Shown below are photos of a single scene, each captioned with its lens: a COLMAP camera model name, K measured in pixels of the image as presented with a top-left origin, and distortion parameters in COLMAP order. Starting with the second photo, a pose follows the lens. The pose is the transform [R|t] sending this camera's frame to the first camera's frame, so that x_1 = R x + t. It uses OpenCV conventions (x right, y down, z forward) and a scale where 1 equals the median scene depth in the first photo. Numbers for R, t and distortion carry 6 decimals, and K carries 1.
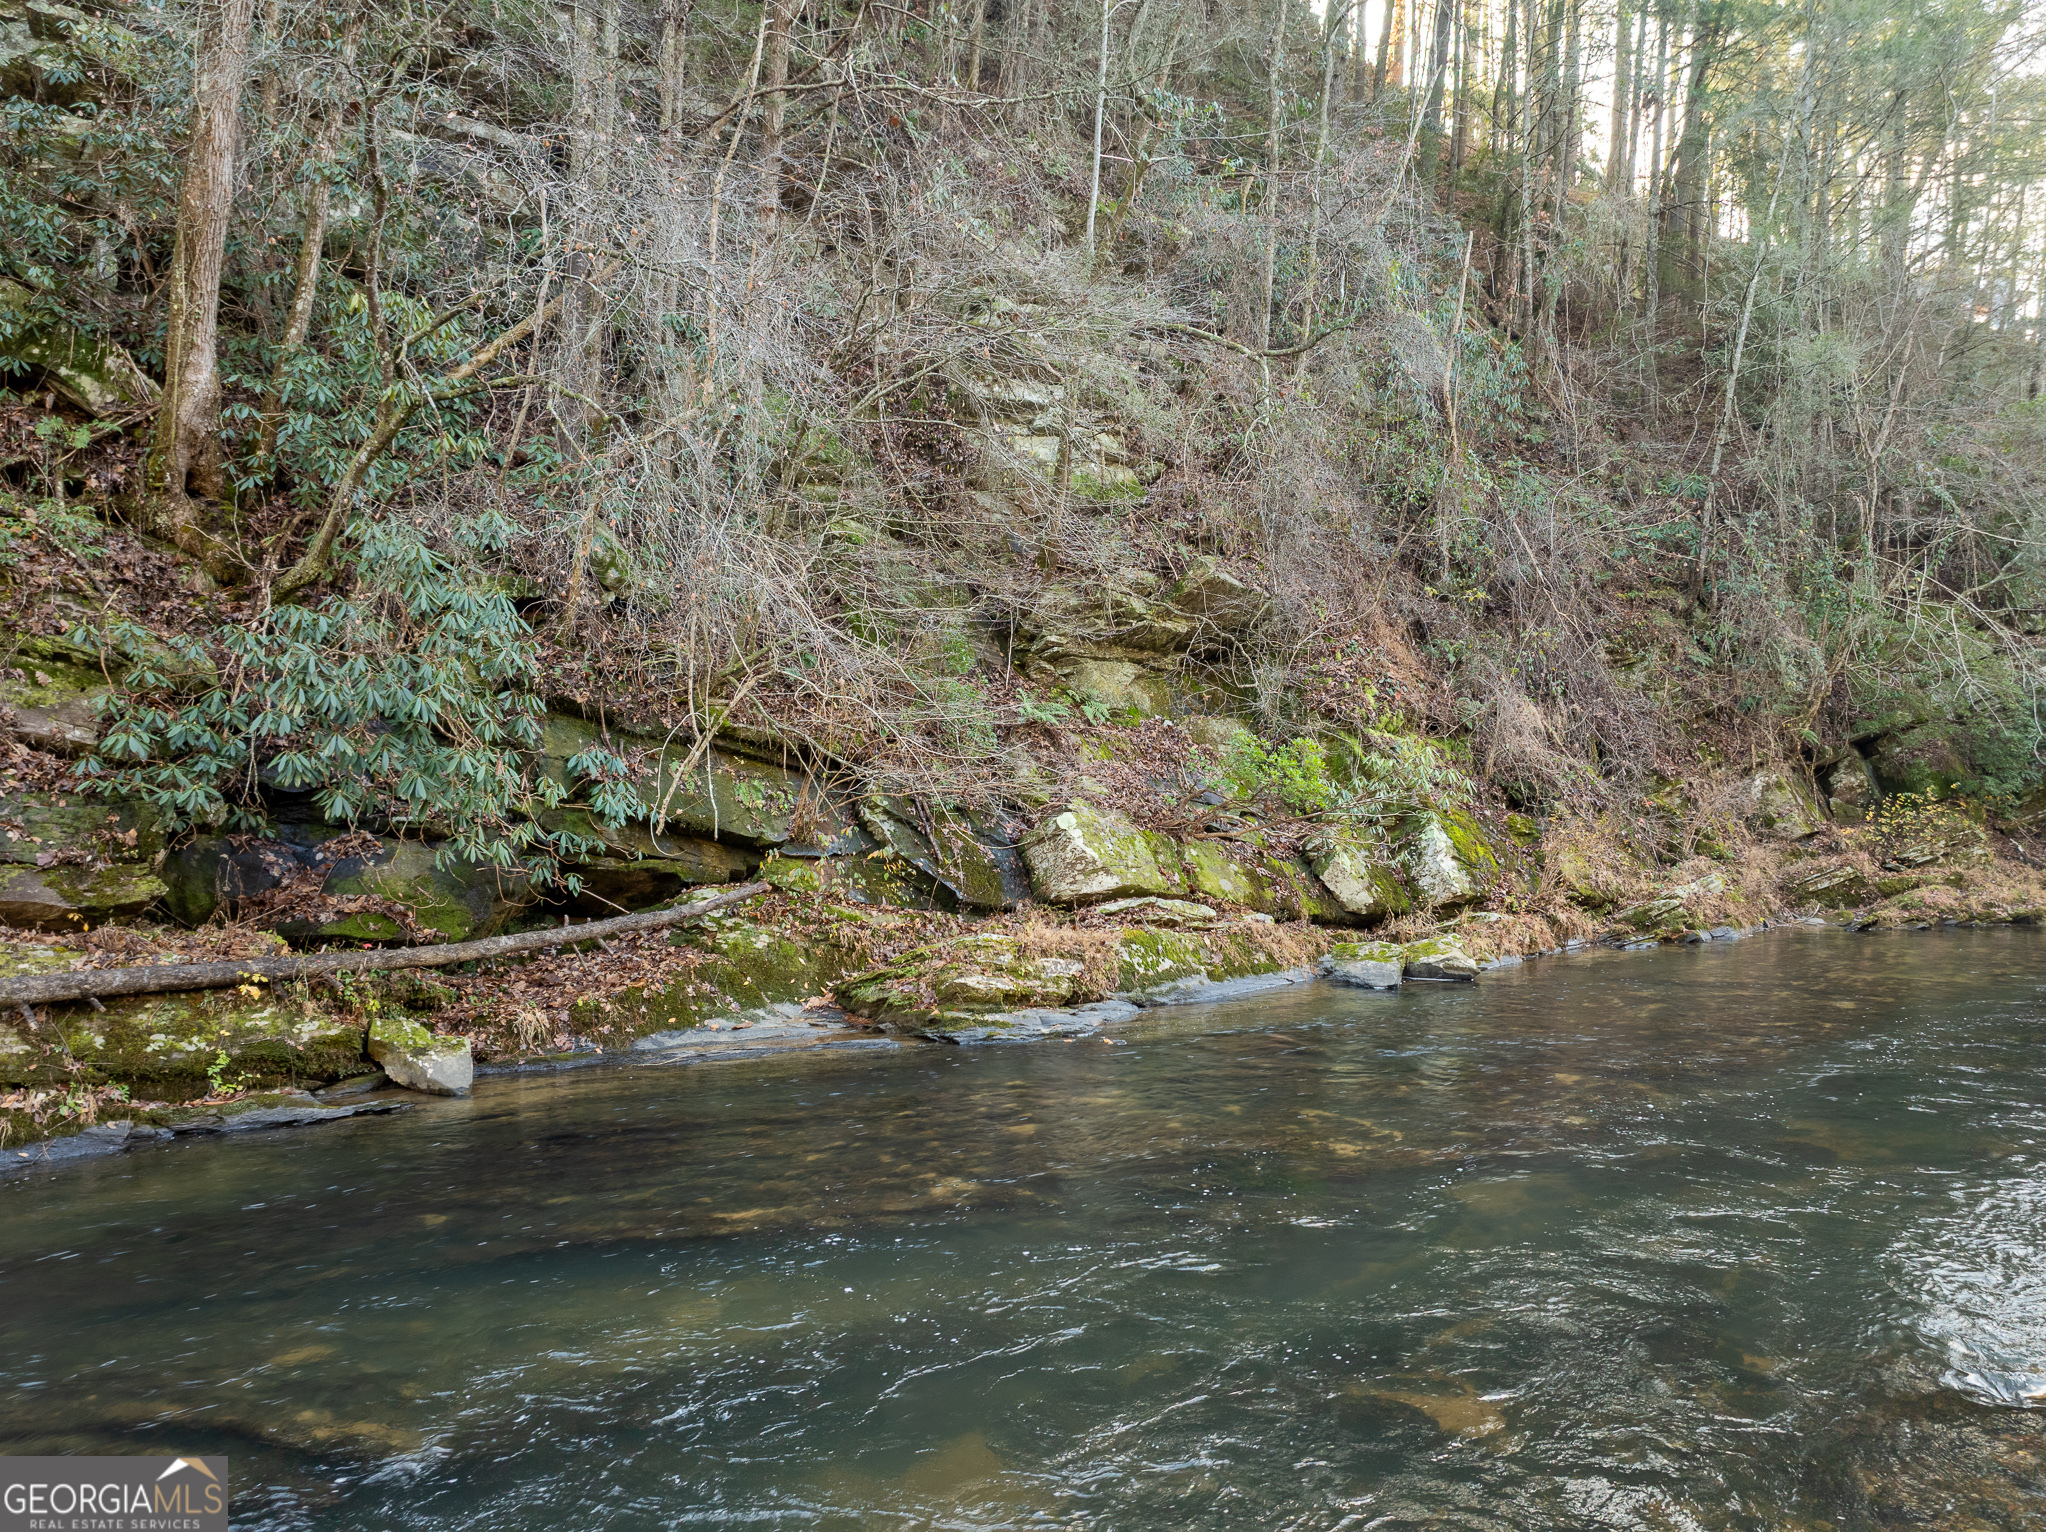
lens RADIAL K [[1444.2, 0, 1039.1], [0, 1444.2, 763.3], [0, 0, 1]] dist [-0.009907, -0.047513]
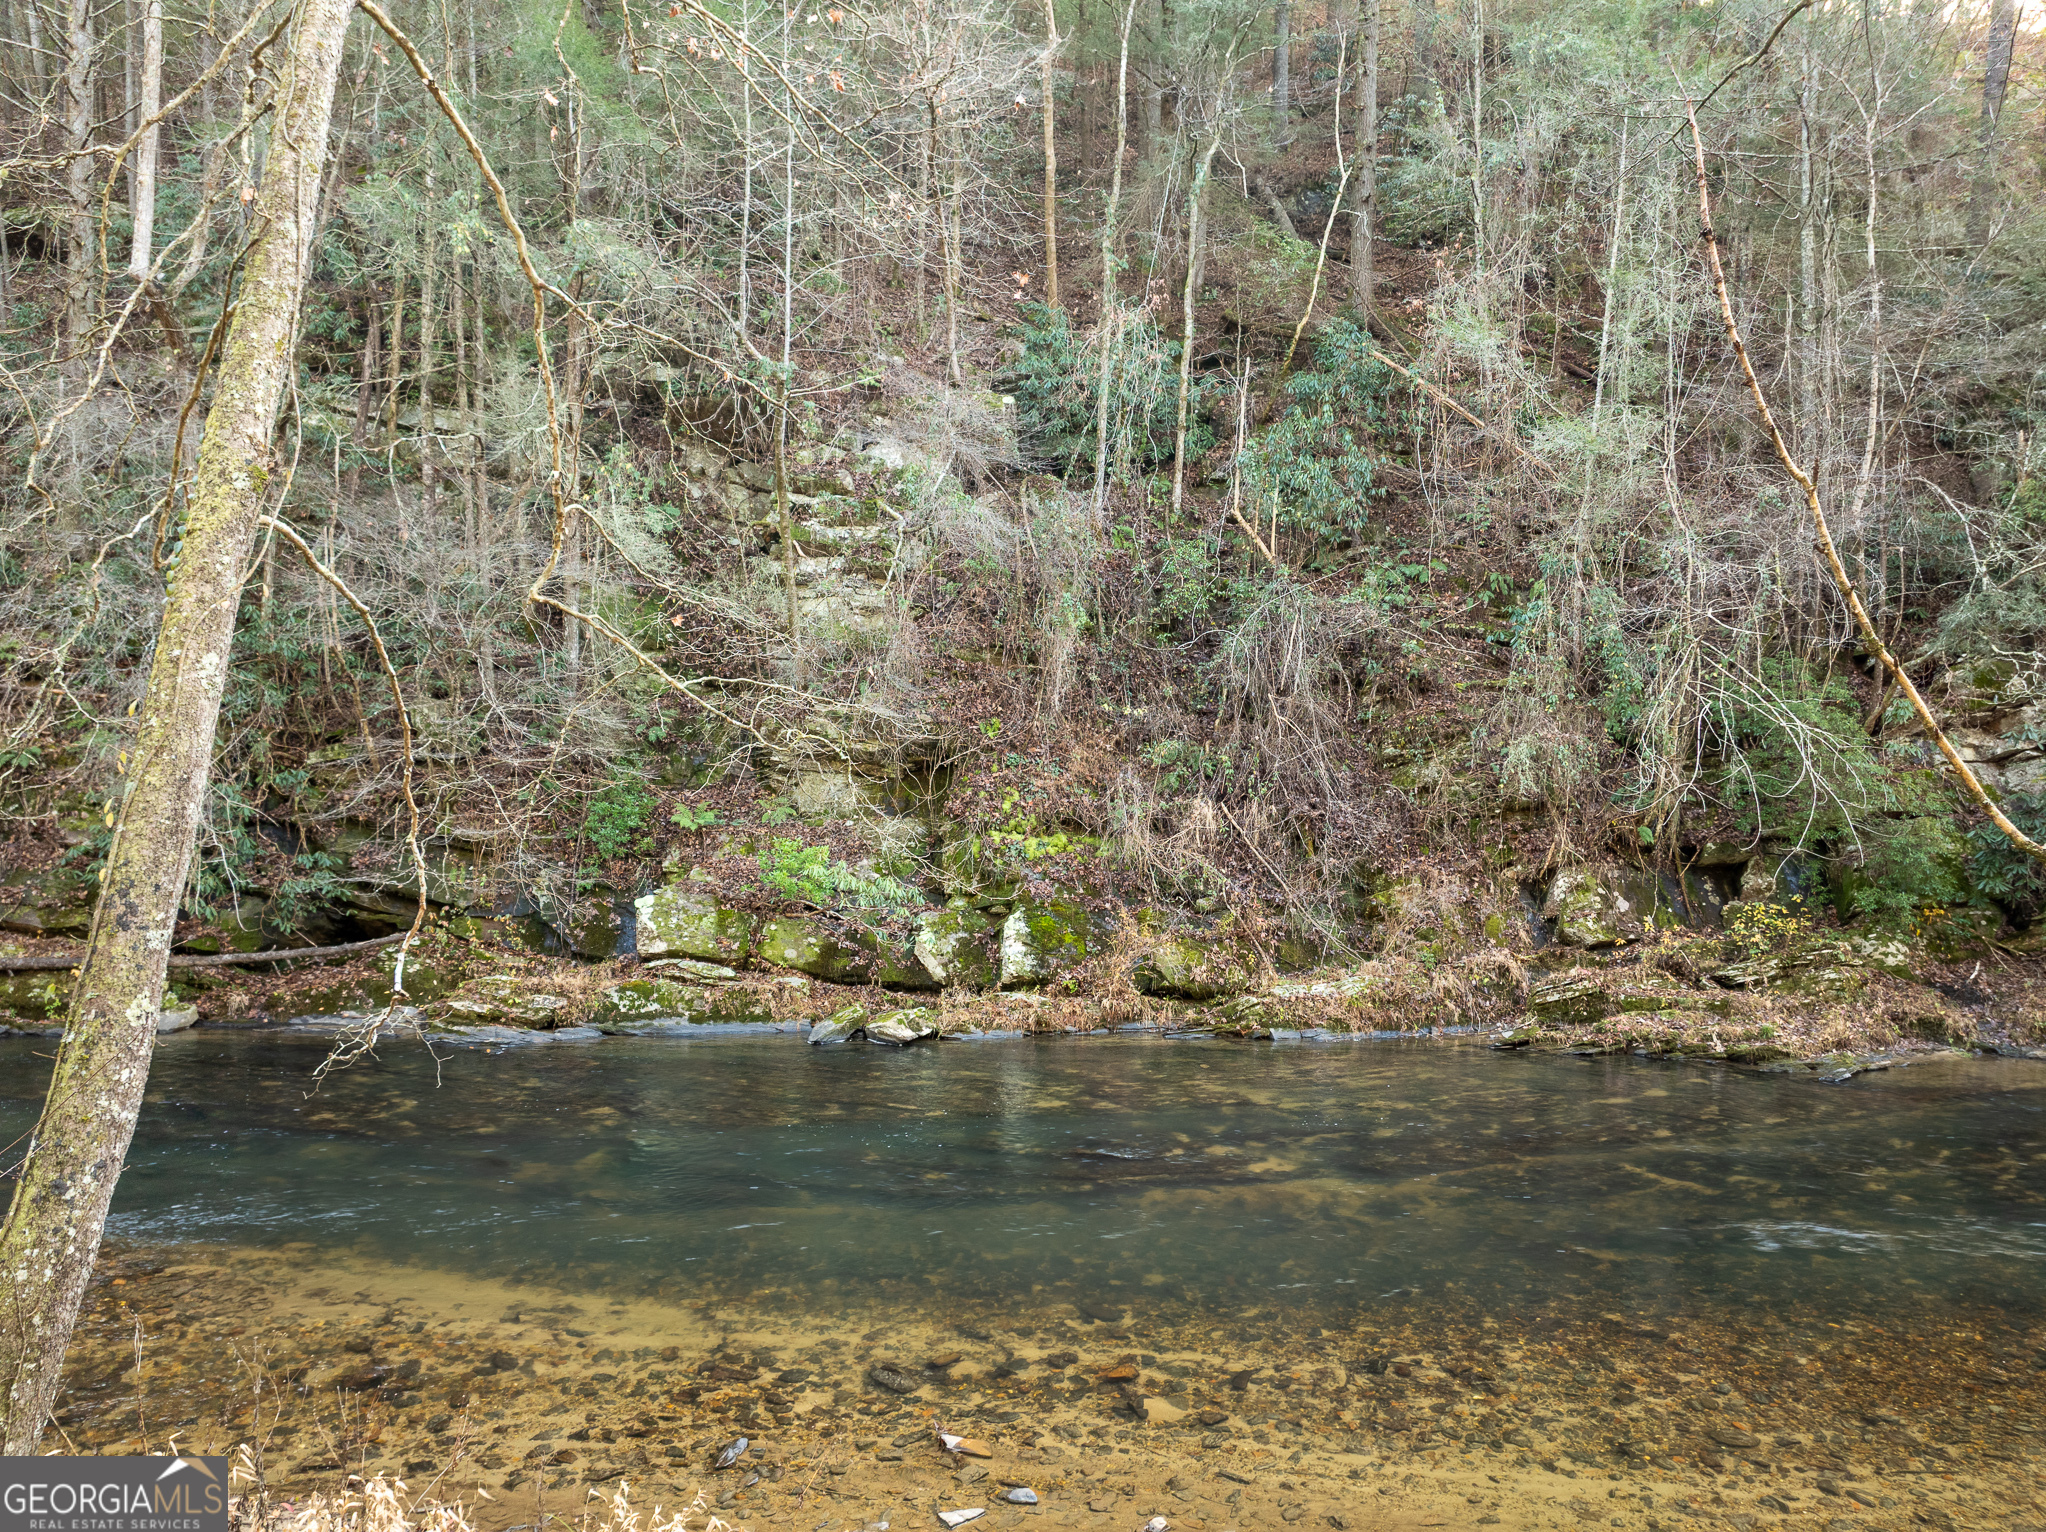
lens RADIAL K [[1444.2, 0, 1039.1], [0, 1444.2, 763.3], [0, 0, 1]] dist [-0.009907, -0.047513]
pose [[0.829726, 0.002067, -0.558167, 1.159029], [-0.003403, 0.999993, -0.001356, -0.097906], [0.558160, 0.003024, 0.829728, 0.030022]]
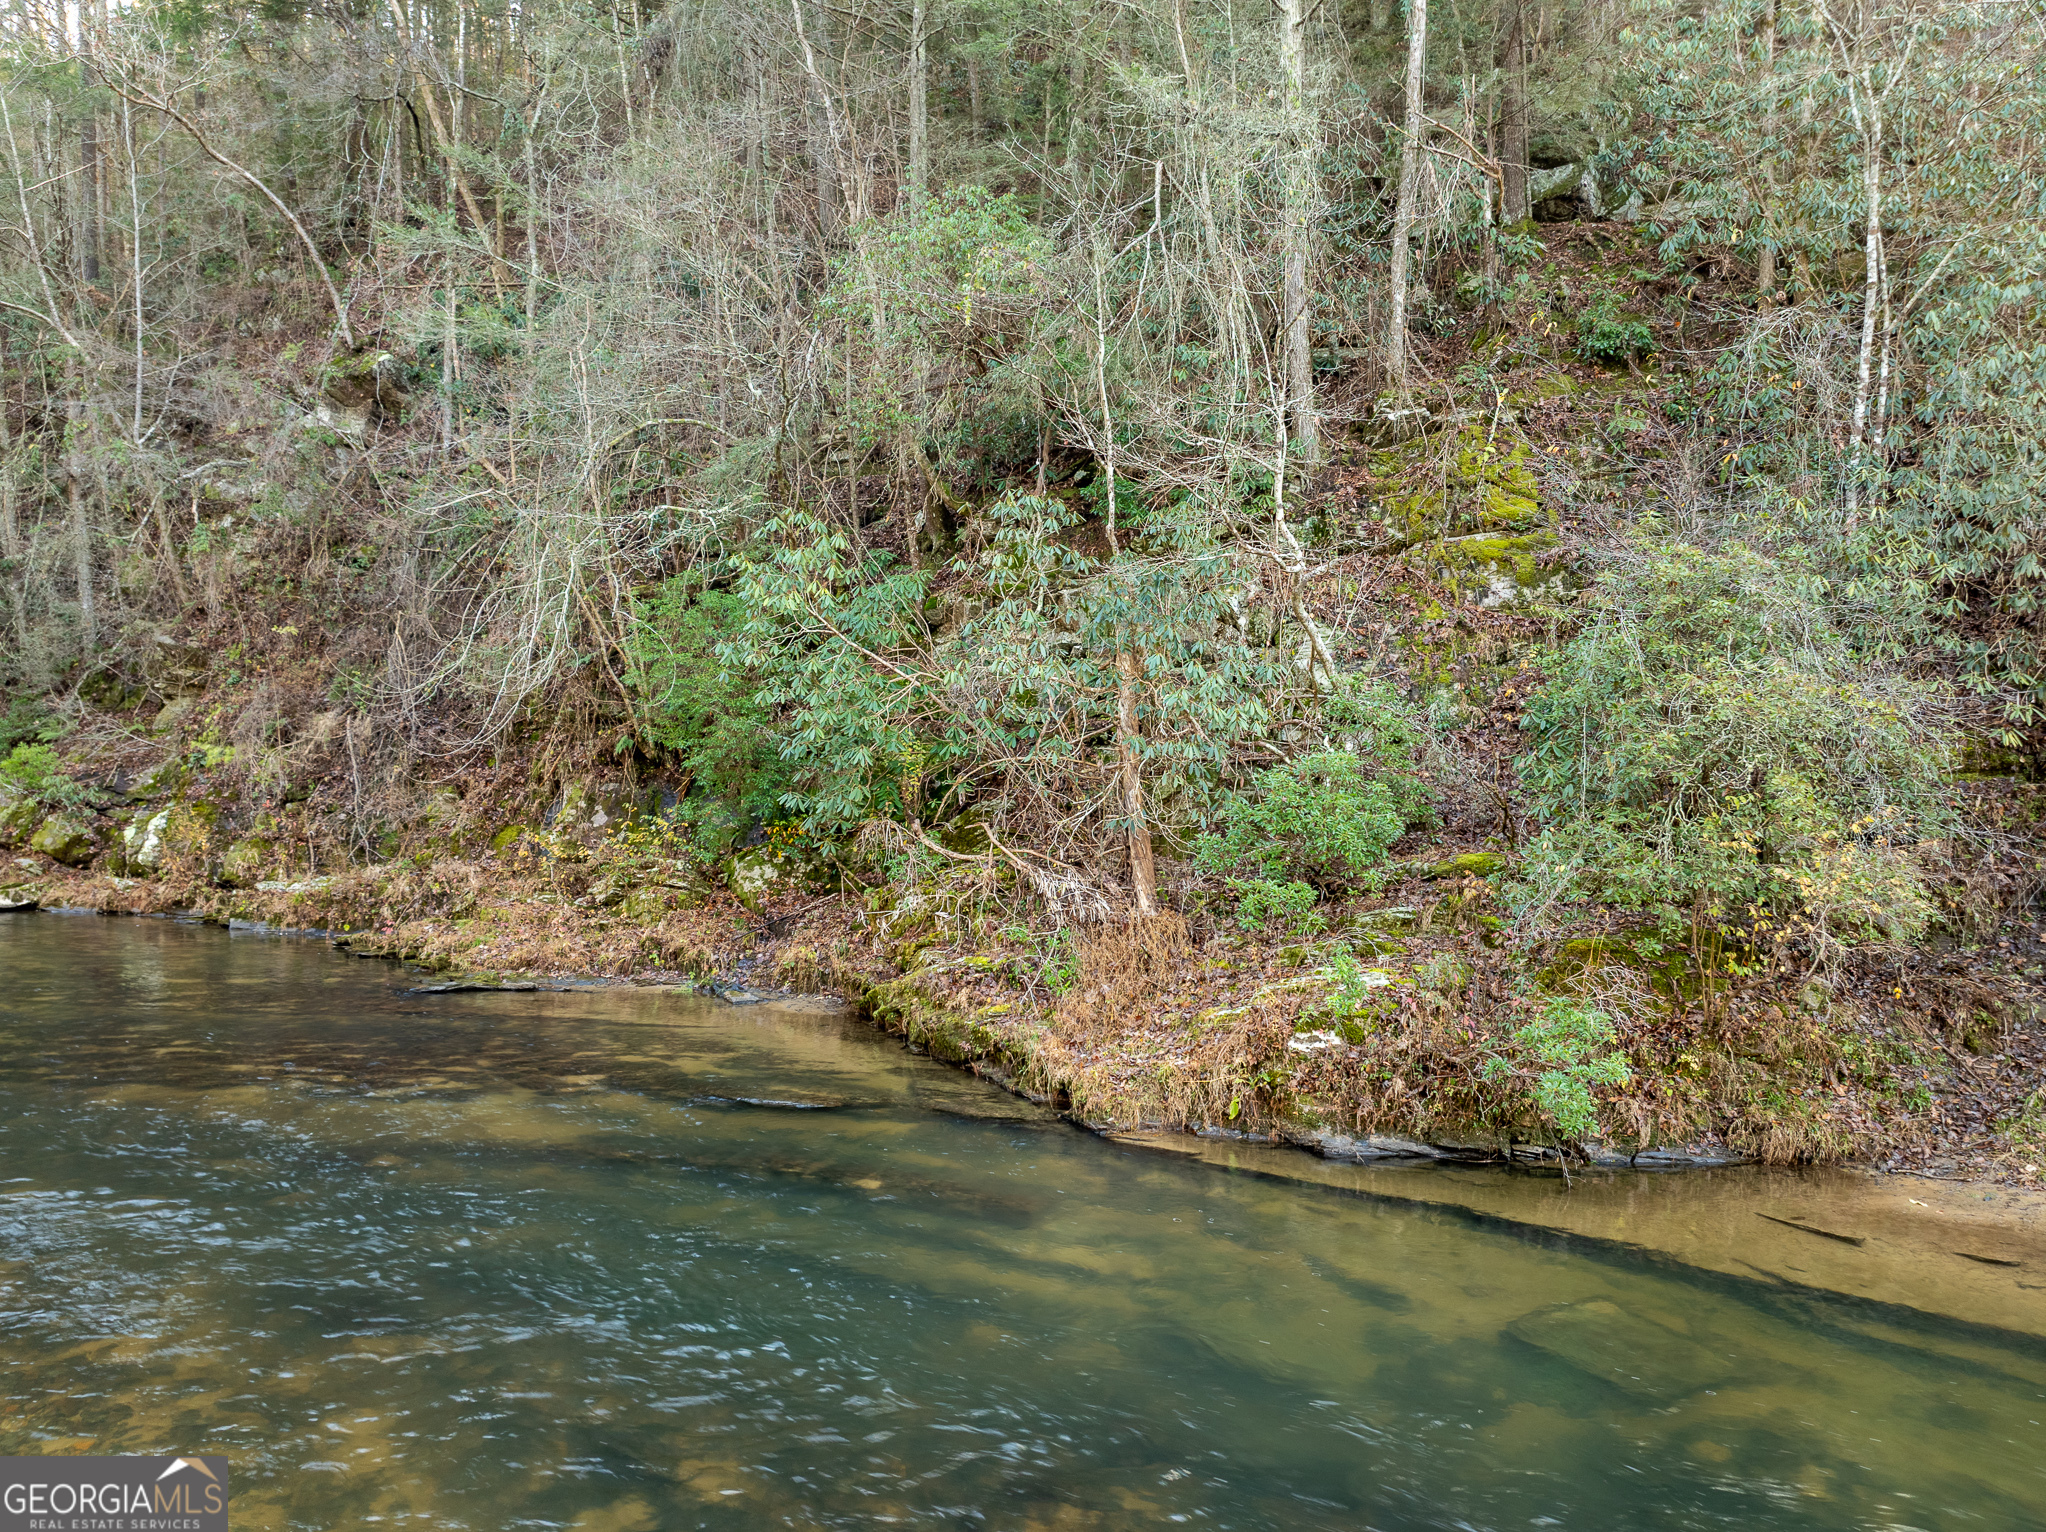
lens RADIAL K [[1444.2, 0, 1039.1], [0, 1444.2, 763.3], [0, 0, 1]] dist [-0.009907, -0.047513]
pose [[0.531098, 0.004997, -0.847295, 2.214395], [-0.012085, 0.999926, -0.001677, -0.012484], [0.847224, 0.011131, 0.531119, 1.196507]]
